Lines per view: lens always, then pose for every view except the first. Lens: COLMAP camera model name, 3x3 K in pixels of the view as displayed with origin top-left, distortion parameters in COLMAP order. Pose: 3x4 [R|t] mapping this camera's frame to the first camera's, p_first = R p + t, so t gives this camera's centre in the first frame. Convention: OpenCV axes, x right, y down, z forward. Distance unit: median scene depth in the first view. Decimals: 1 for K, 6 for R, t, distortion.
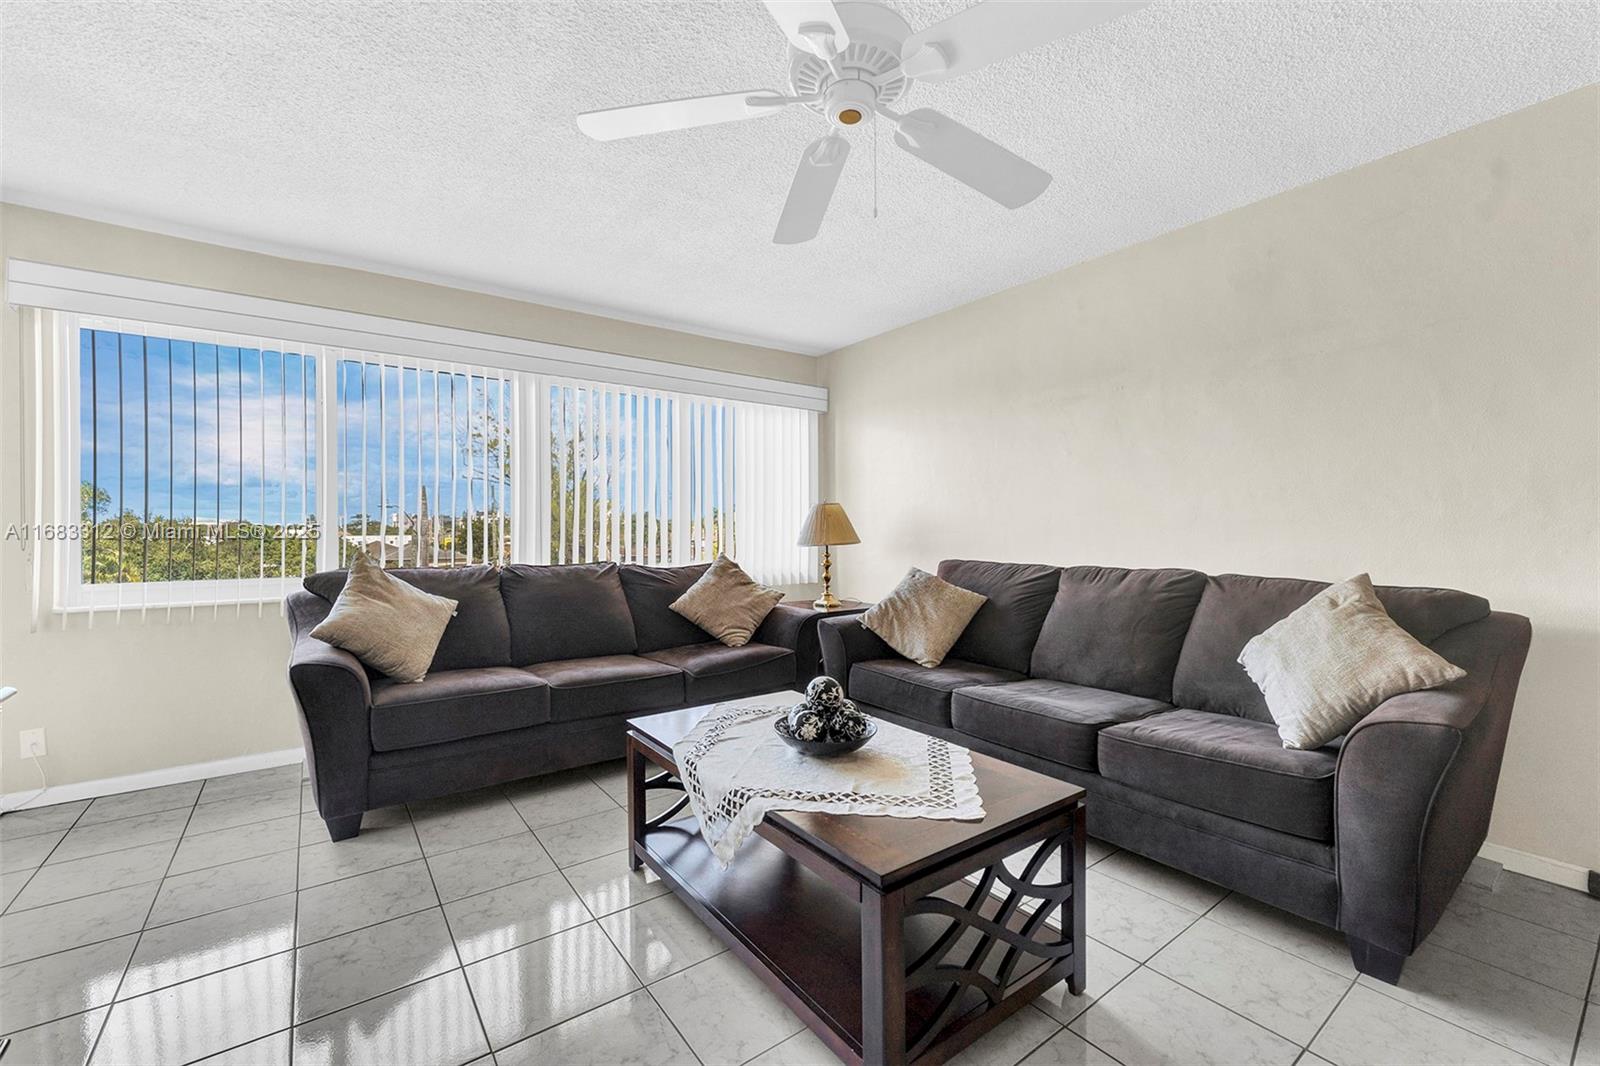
lens RADIAL K [[661.5, 0, 800.0], [0, 661.5, 533.0], [0, 0, 1]] dist [0.001743, 0.000146]
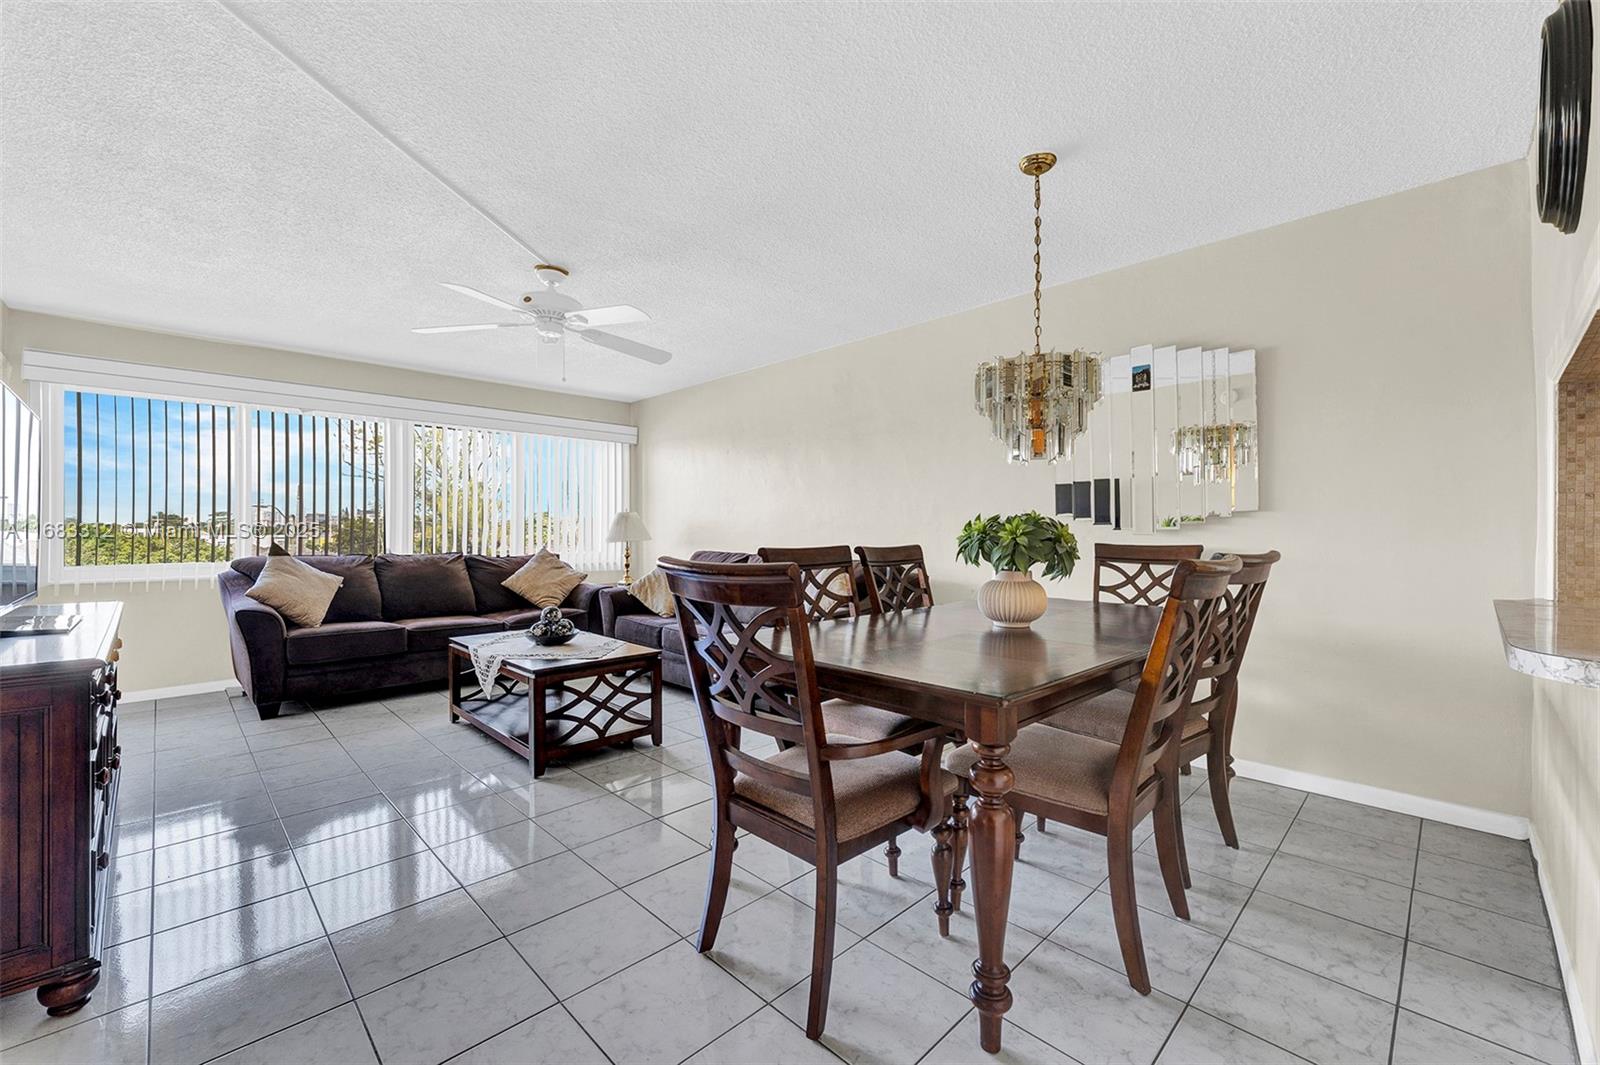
lens RADIAL K [[650.5, 0, 801.6], [0, 650.5, 534.0], [0, 0, 1]] dist [-0.001454, -0.000159]
pose [[0.990724, 0.003369, 0.135850, 0.267732], [-0.003627, 0.999992, 0.001646, -0.001724], [-0.135844, -0.002123, 0.990728, -0.516797]]
